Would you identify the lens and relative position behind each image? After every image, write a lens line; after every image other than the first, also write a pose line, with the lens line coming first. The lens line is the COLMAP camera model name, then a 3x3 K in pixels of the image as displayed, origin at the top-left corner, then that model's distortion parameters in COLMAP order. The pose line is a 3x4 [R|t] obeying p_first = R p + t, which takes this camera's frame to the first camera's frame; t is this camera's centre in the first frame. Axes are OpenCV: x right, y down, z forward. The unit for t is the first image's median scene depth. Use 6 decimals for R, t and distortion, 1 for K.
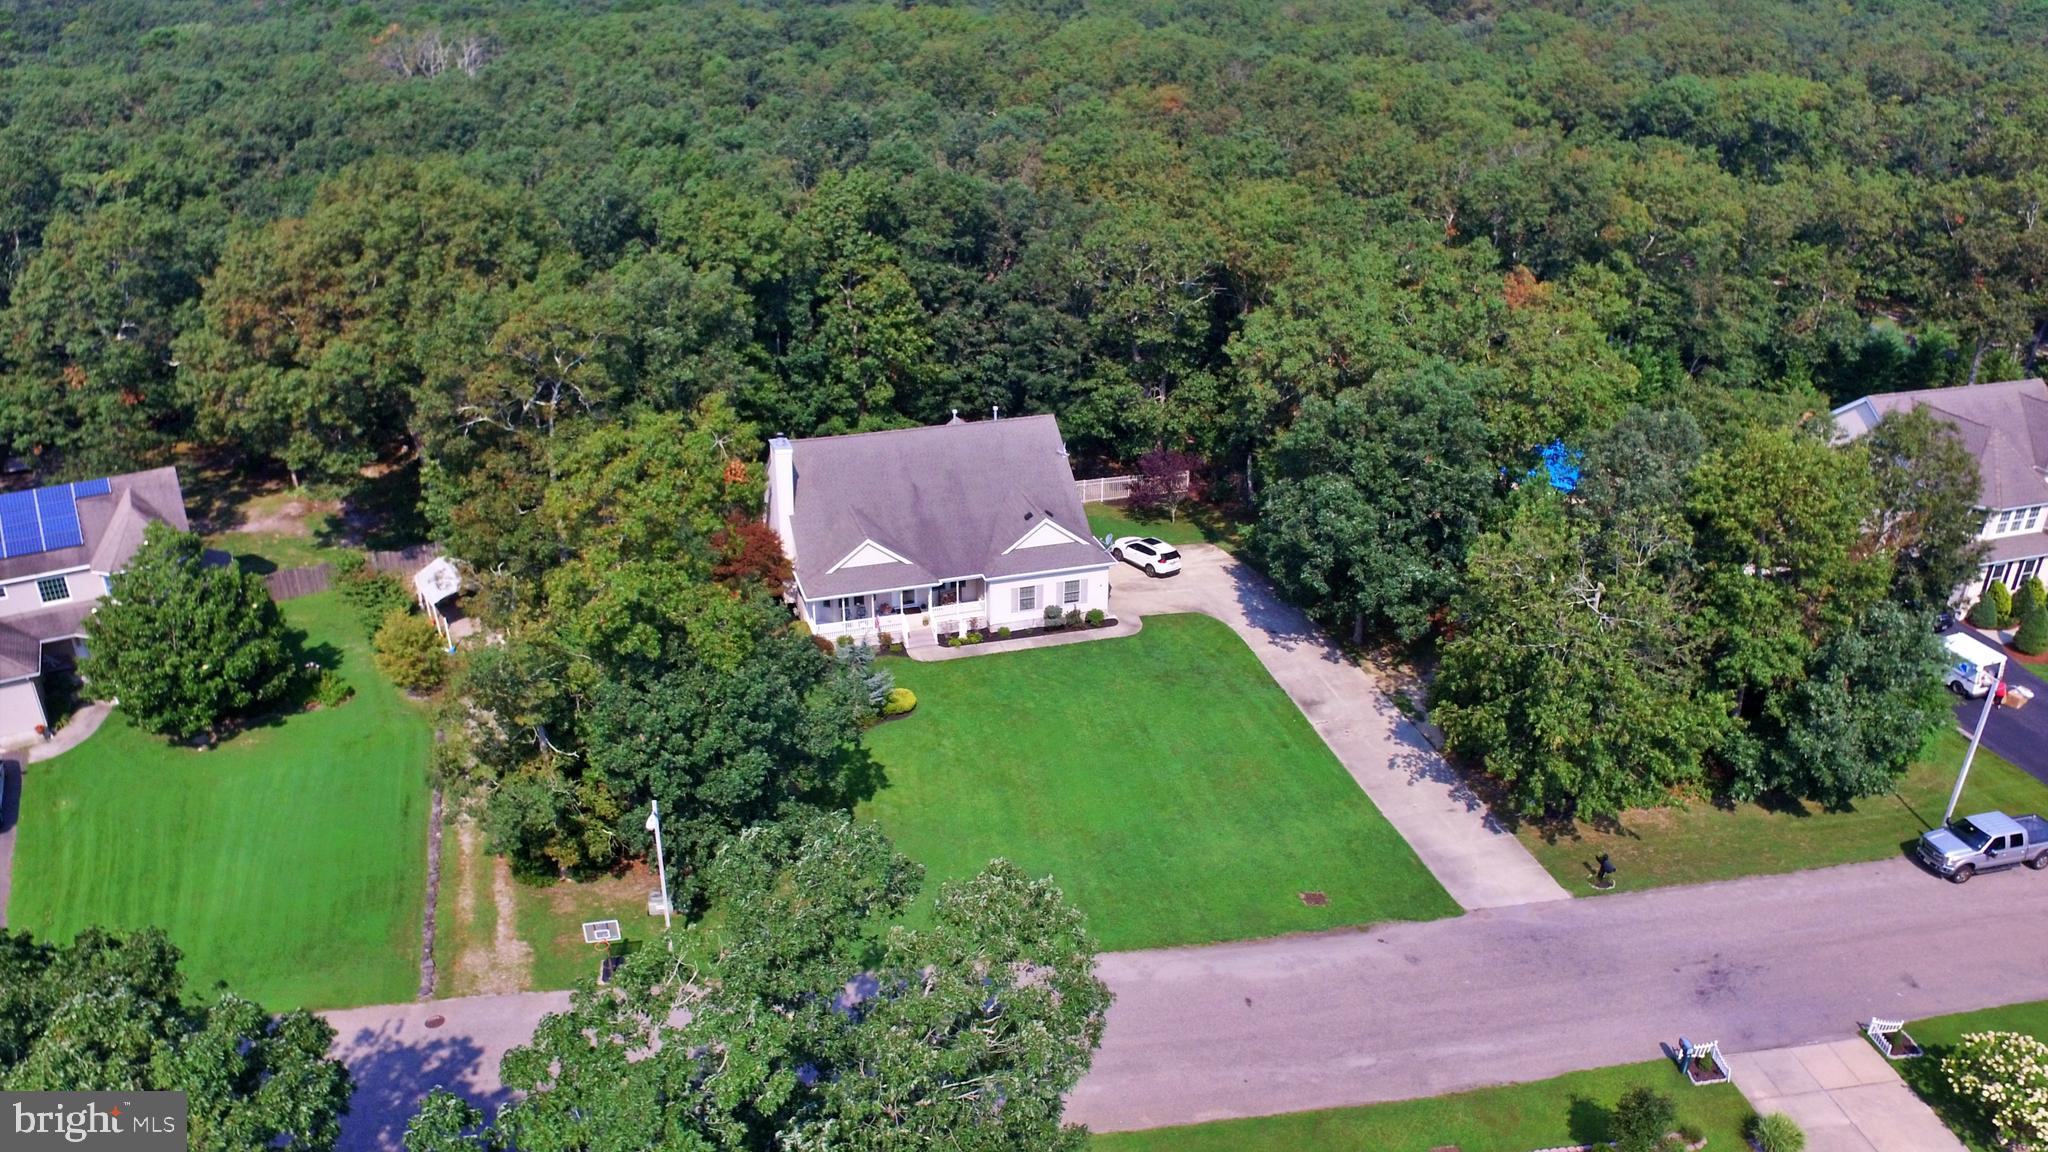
lens RADIAL K [[1833.7, 0, 1024.0], [0, 1833.7, 576.0], [0, 0, 1]] dist [-0.000802, -0.001181]
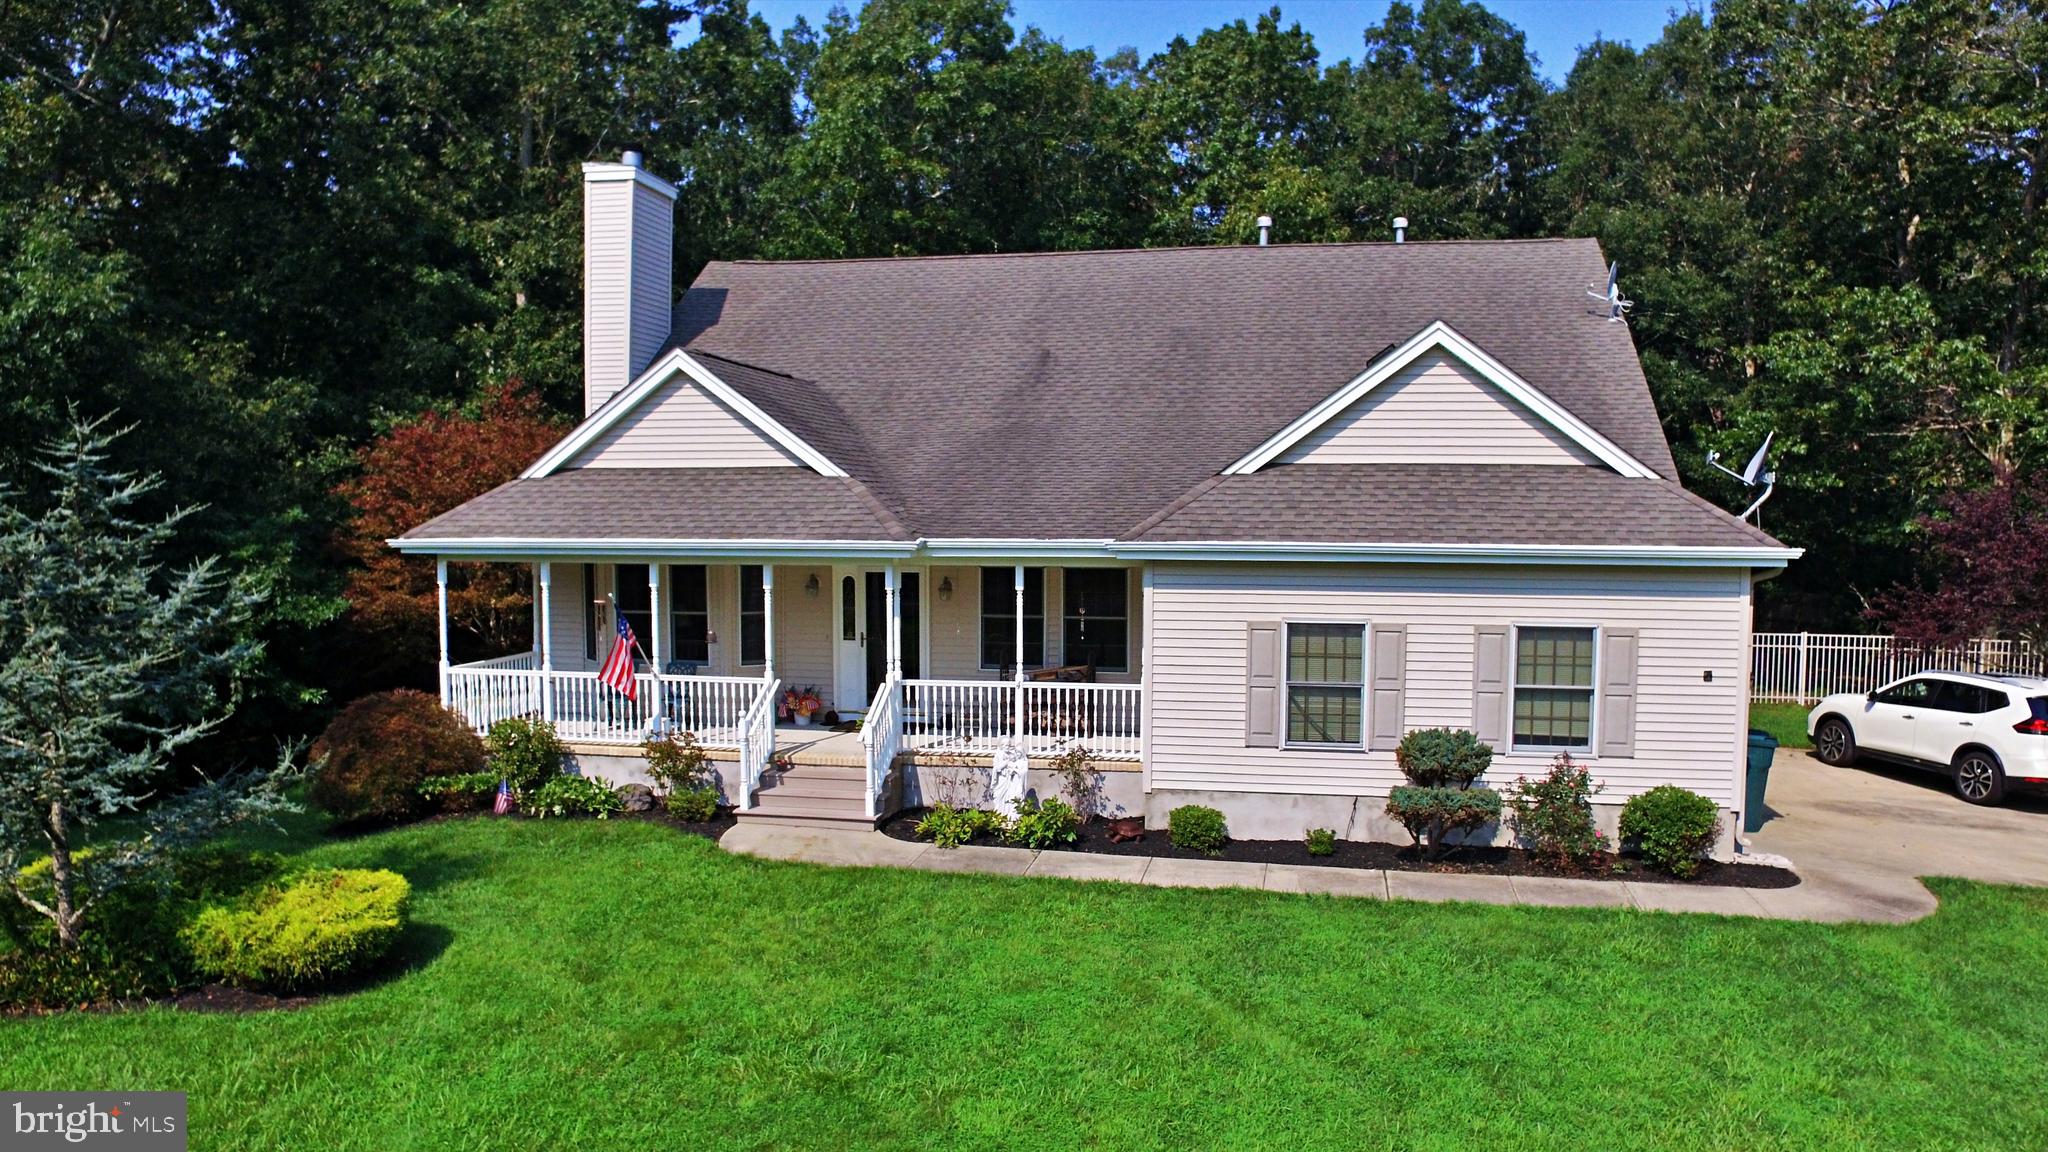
lens RADIAL K [[1478.4, 0, 1024.0], [0, 1478.4, 576.0], [0, 0, 1]] dist [-0.124437, 0.100211]
pose [[0.872820, 0.016328, -0.487769, 0.053553], [-0.204241, 0.919933, -0.334676, 0.063819], [0.443250, 0.391735, 0.806271, 0.833175]]
